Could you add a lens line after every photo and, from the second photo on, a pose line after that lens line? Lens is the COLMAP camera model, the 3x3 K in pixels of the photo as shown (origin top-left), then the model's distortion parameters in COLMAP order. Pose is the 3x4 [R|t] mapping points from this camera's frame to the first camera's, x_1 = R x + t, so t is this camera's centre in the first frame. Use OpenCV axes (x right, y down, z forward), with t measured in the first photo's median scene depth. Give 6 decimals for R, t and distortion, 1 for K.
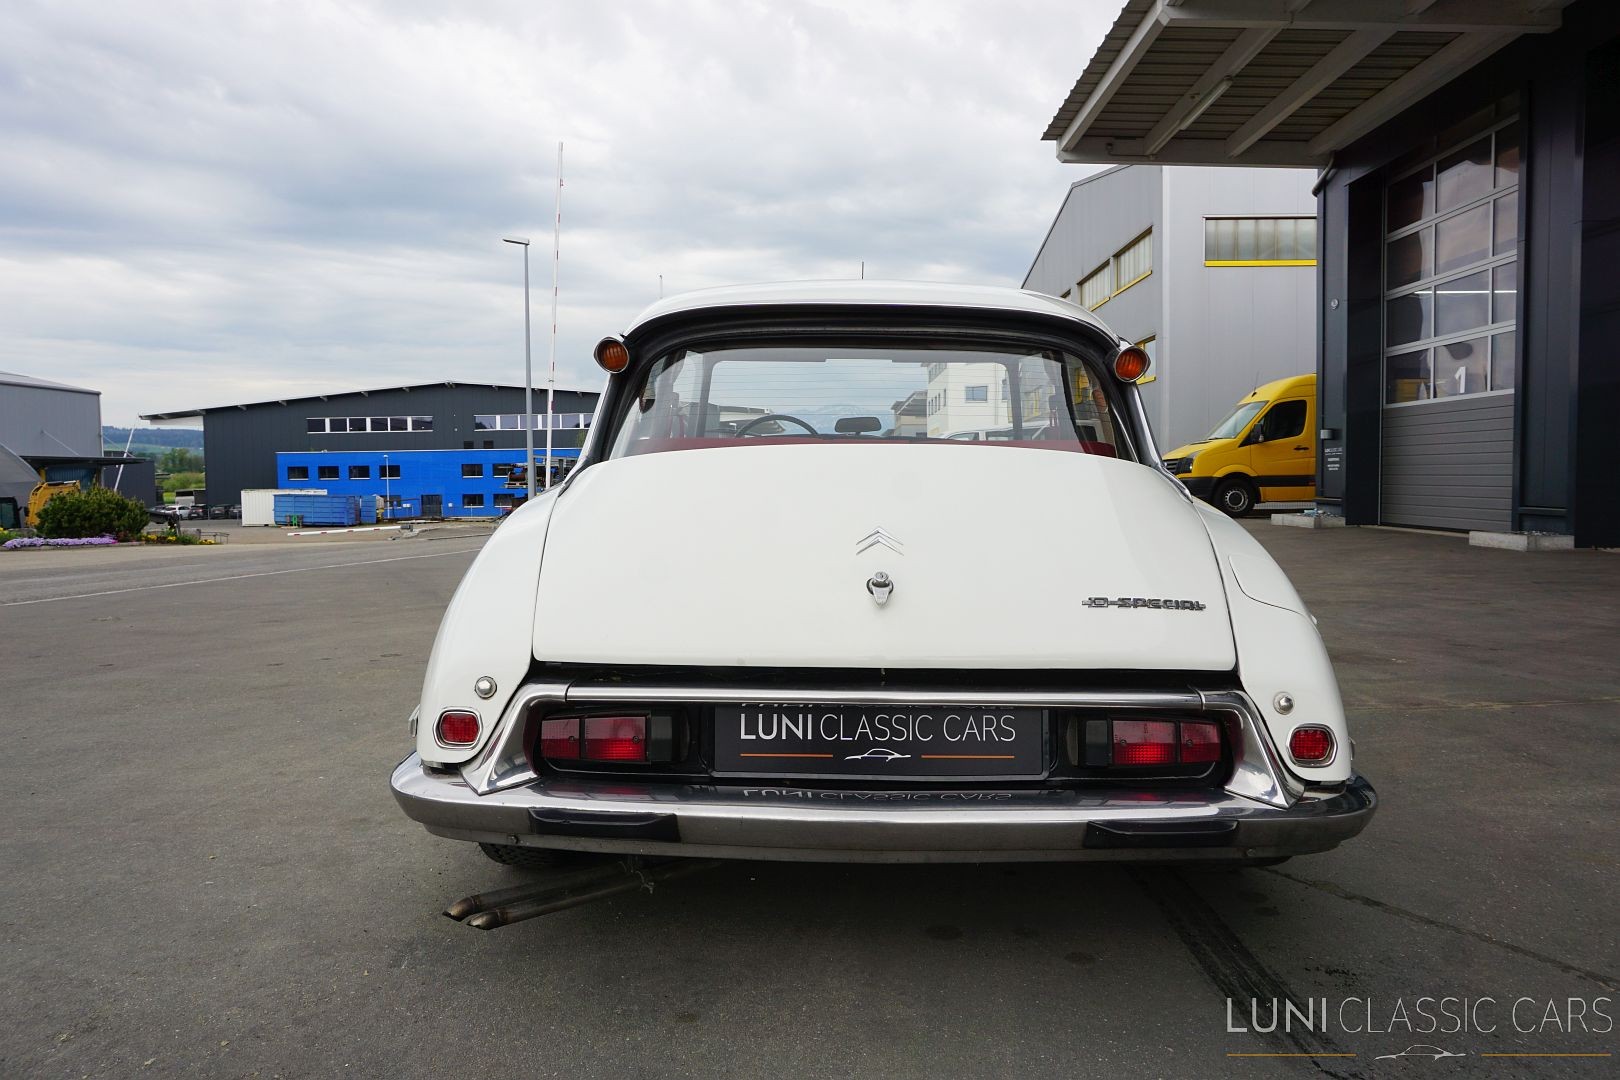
lens RADIAL K [[1086.6, 0, 811.2], [0, 1086.6, 537.5], [0, 0, 1]] dist [-0.047427, 0.035938]
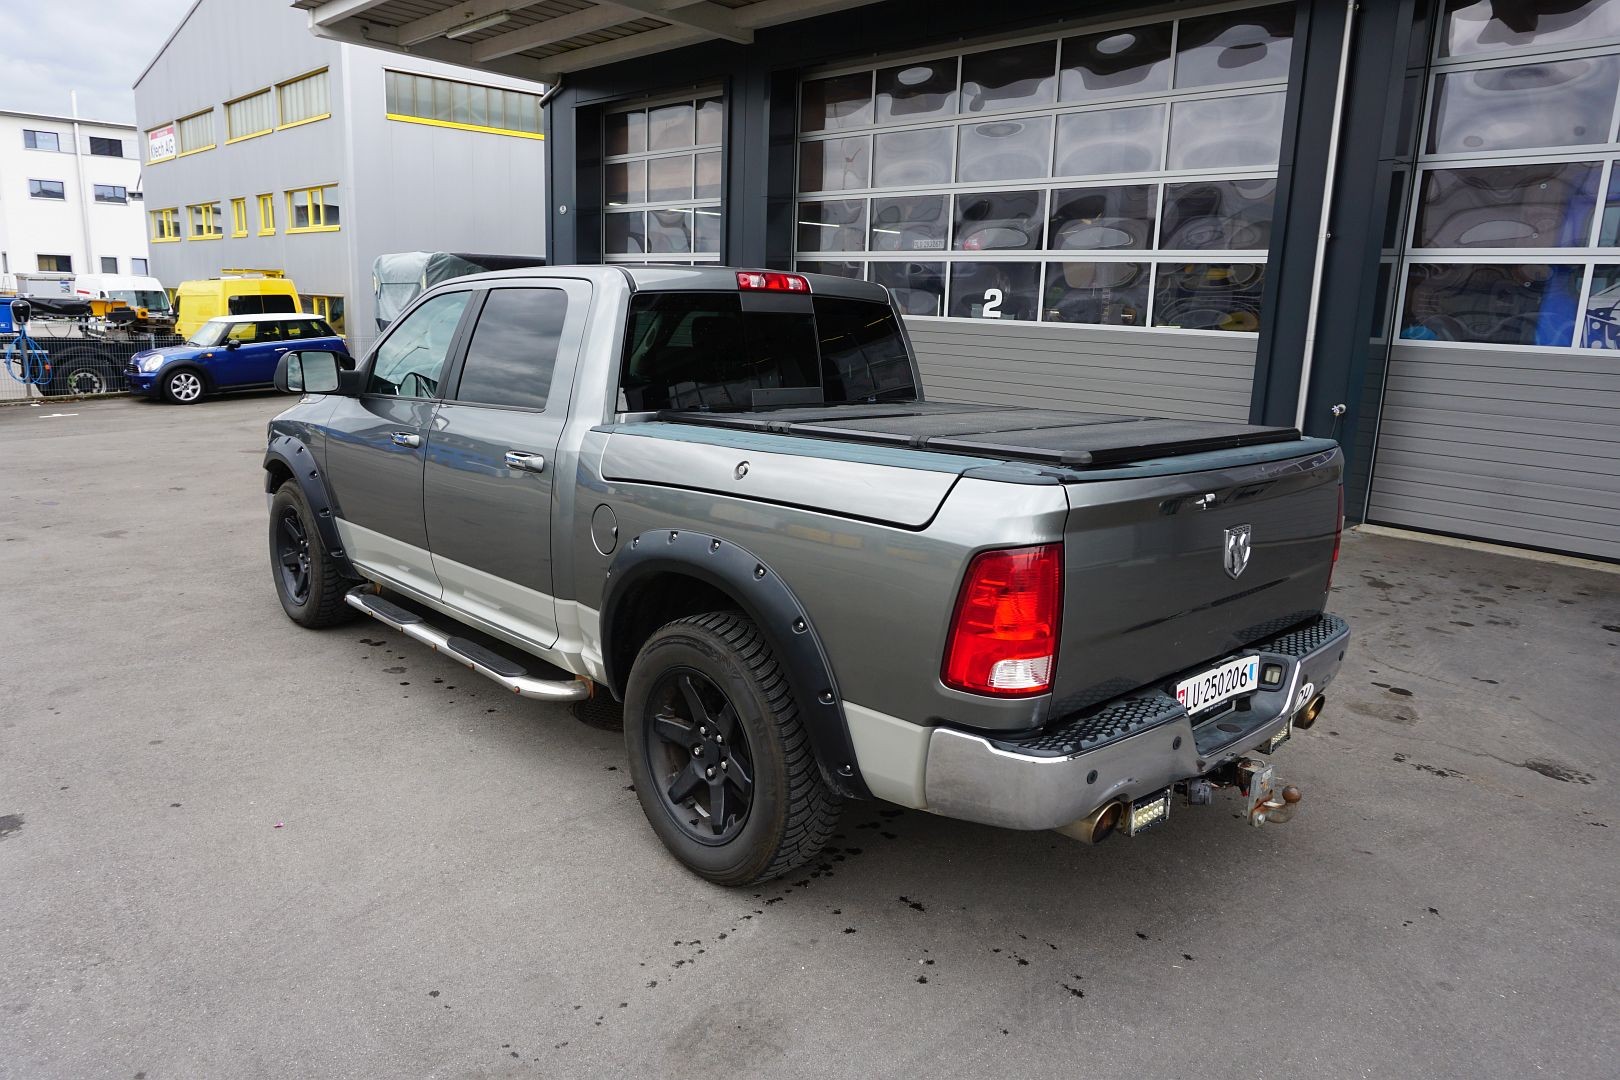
lens RADIAL K [[1089.7, 0, 809.8], [0, 1089.7, 534.8], [0, 0, 1]] dist [-0.042982, 0.029446]
pose [[0.708630, -0.113009, 0.696471, -0.177356], [-0.003385, 0.986534, 0.163518, -0.061624], [-0.705572, -0.118232, 0.698706, -0.048300]]
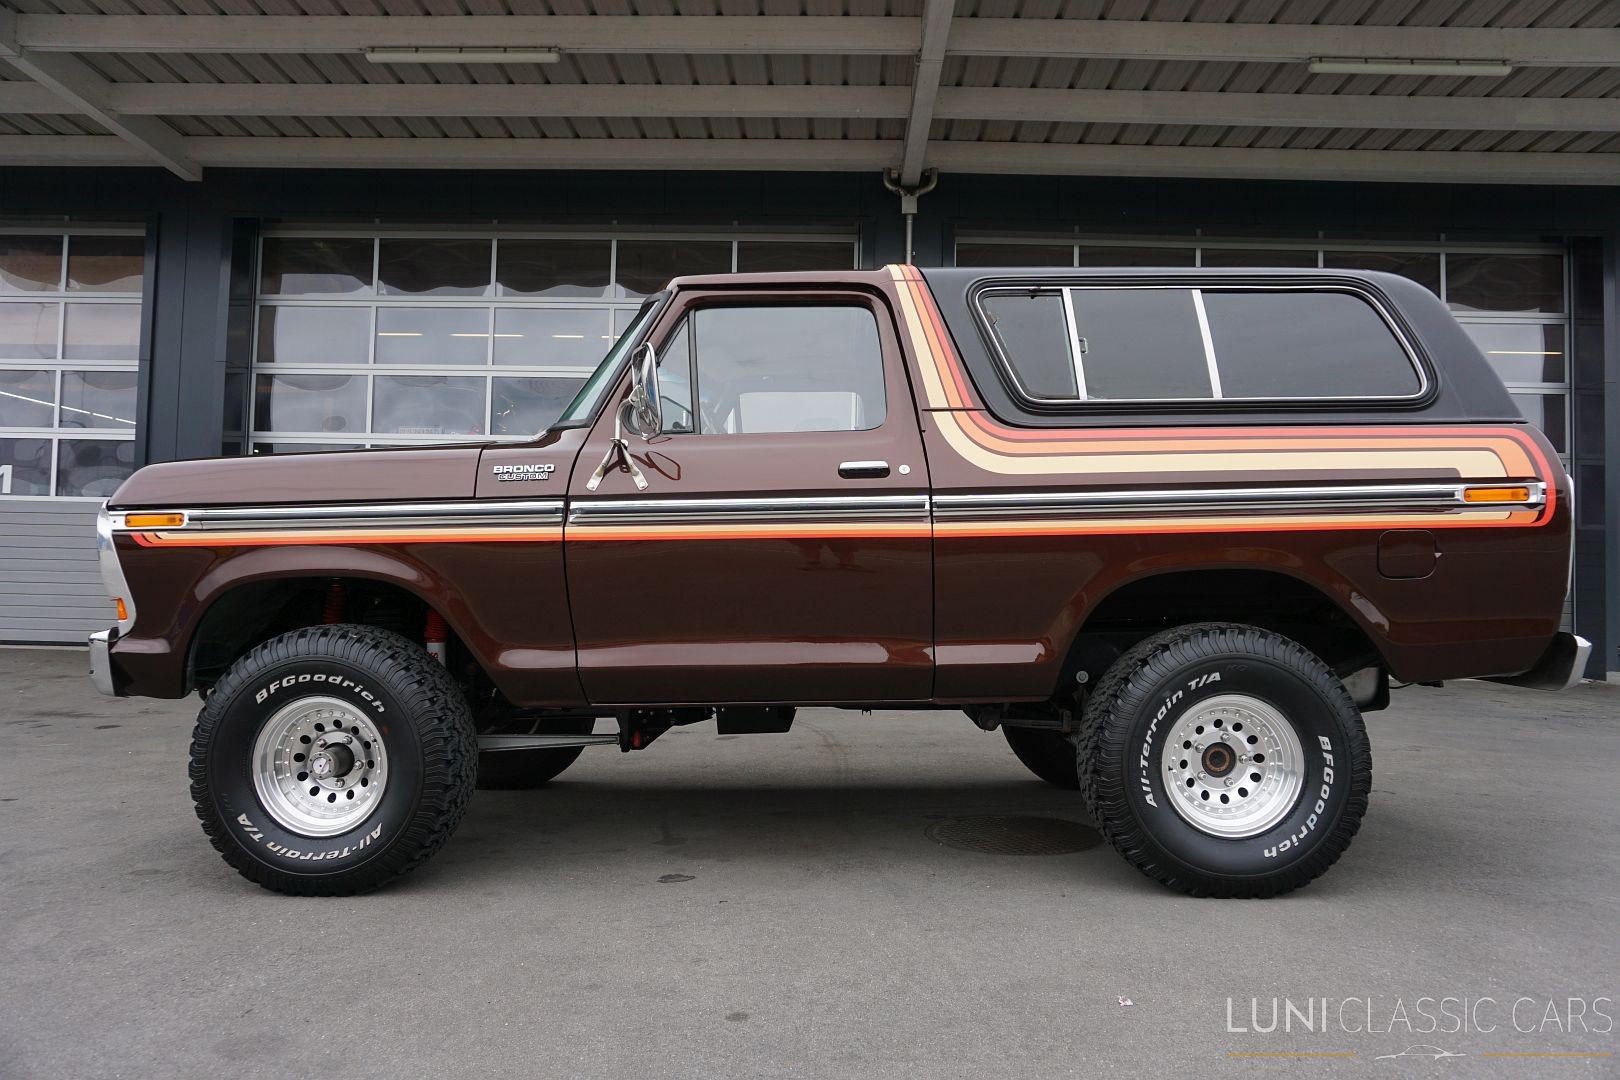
lens RADIAL K [[1086.6, 0, 811.2], [0, 1086.6, 537.5], [0, 0, 1]] dist [-0.047427, 0.035938]
pose [[0.003417, 0.052773, 0.998601, -0.261820], [0.036952, 0.997918, -0.052864, -0.018251], [-0.999311, 0.037081, 0.001460, 0.255796]]
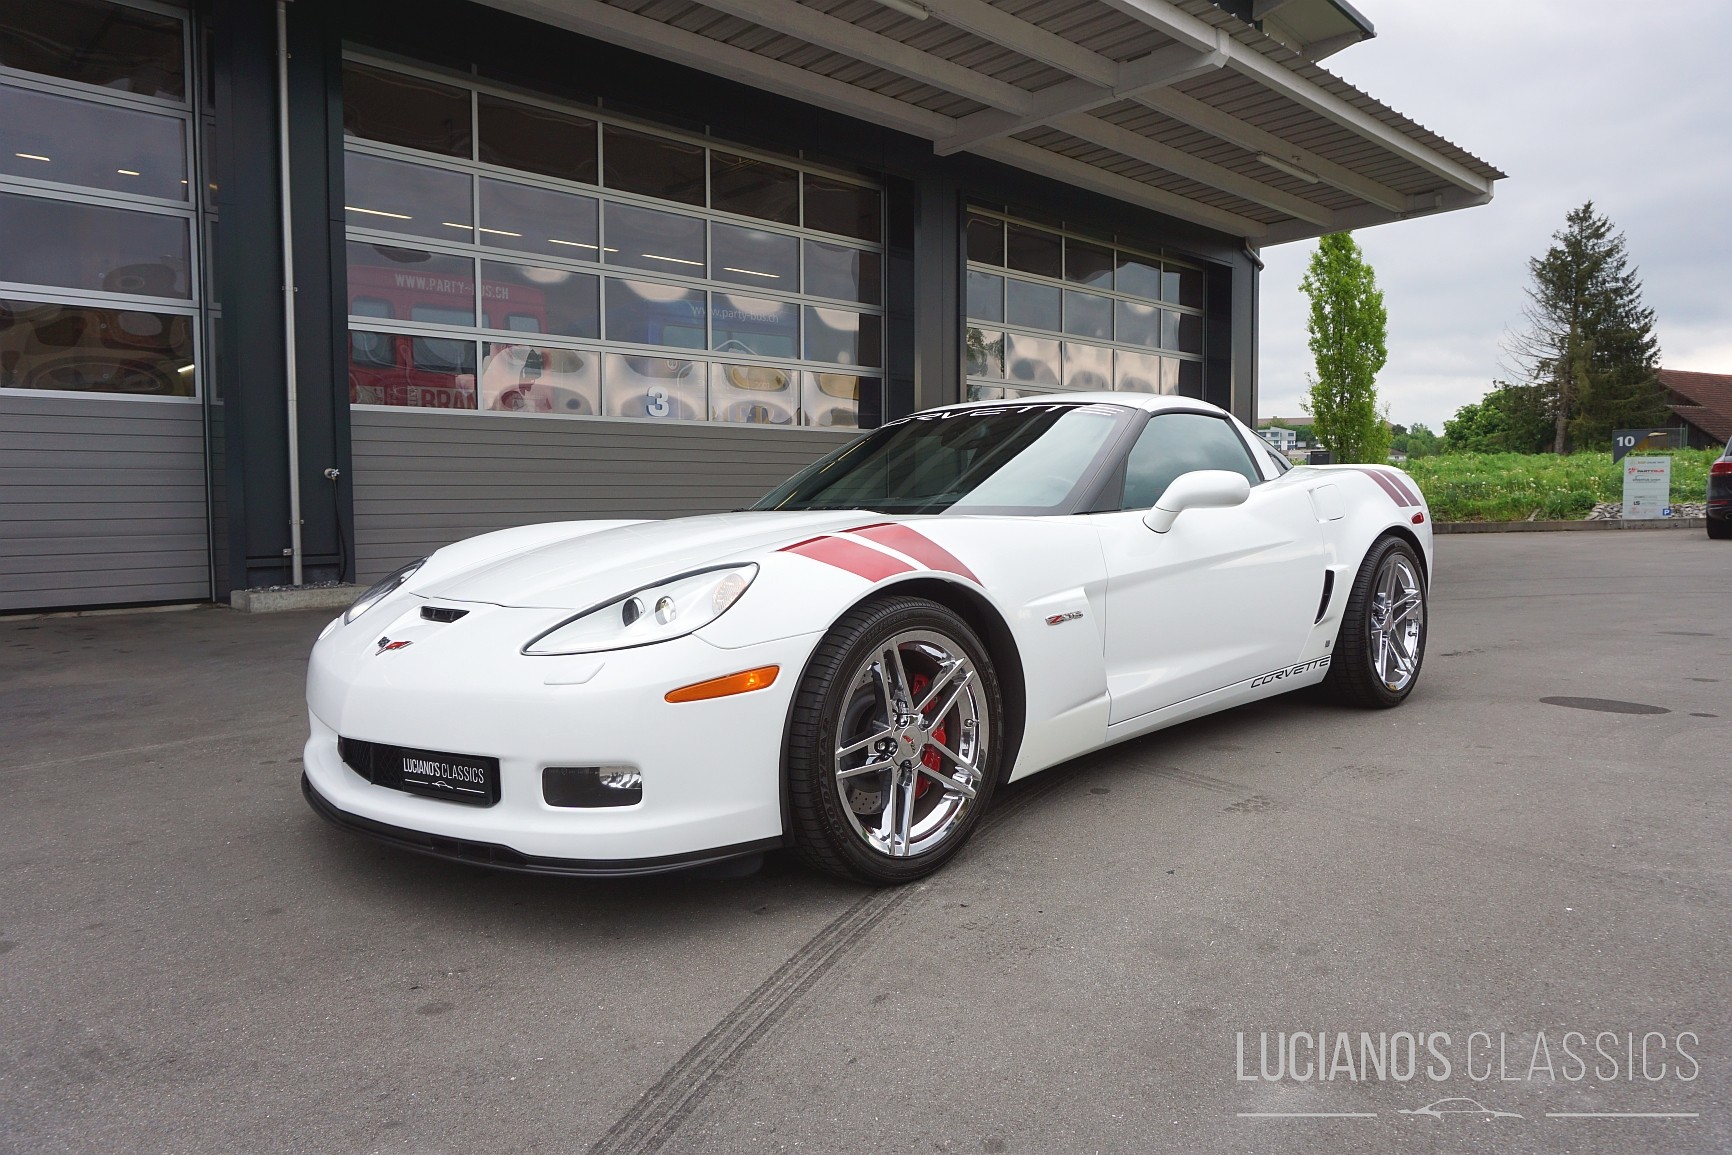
lens RADIAL K [[1161.7, 0, 867.2], [0, 1161.7, 574.8], [0, 0, 1]] dist [-0.047427, 0.035938]
pose [[-0.708798, -0.031513, 0.704707, -0.172023], [0.054631, 0.993549, 0.099377, -0.024235], [-0.703292, 0.108937, -0.702504, 0.413643]]
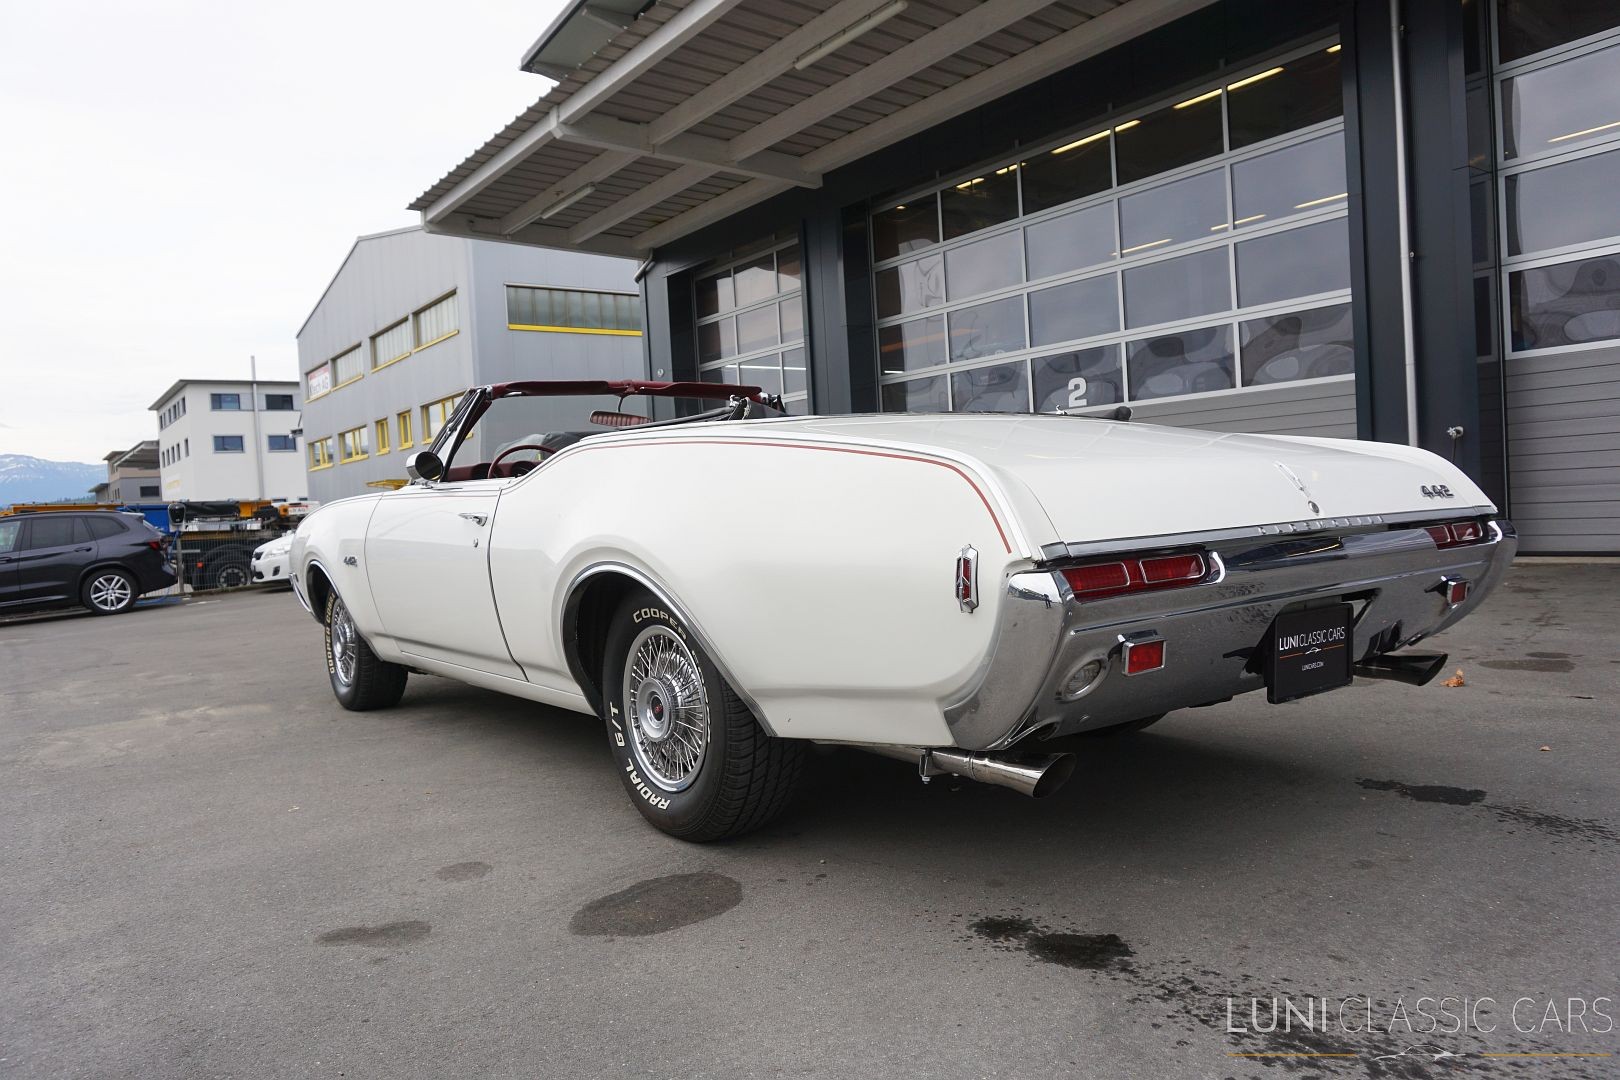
lens RADIAL K [[1089.7, 0, 809.8], [0, 1089.7, 534.8], [0, 0, 1]] dist [-0.042982, 0.029446]
pose [[0.784923, -0.051396, 0.617458, -0.145553], [0.082104, 0.996393, -0.021434, 0.004970], [-0.614129, 0.067520, 0.786312, -0.055145]]
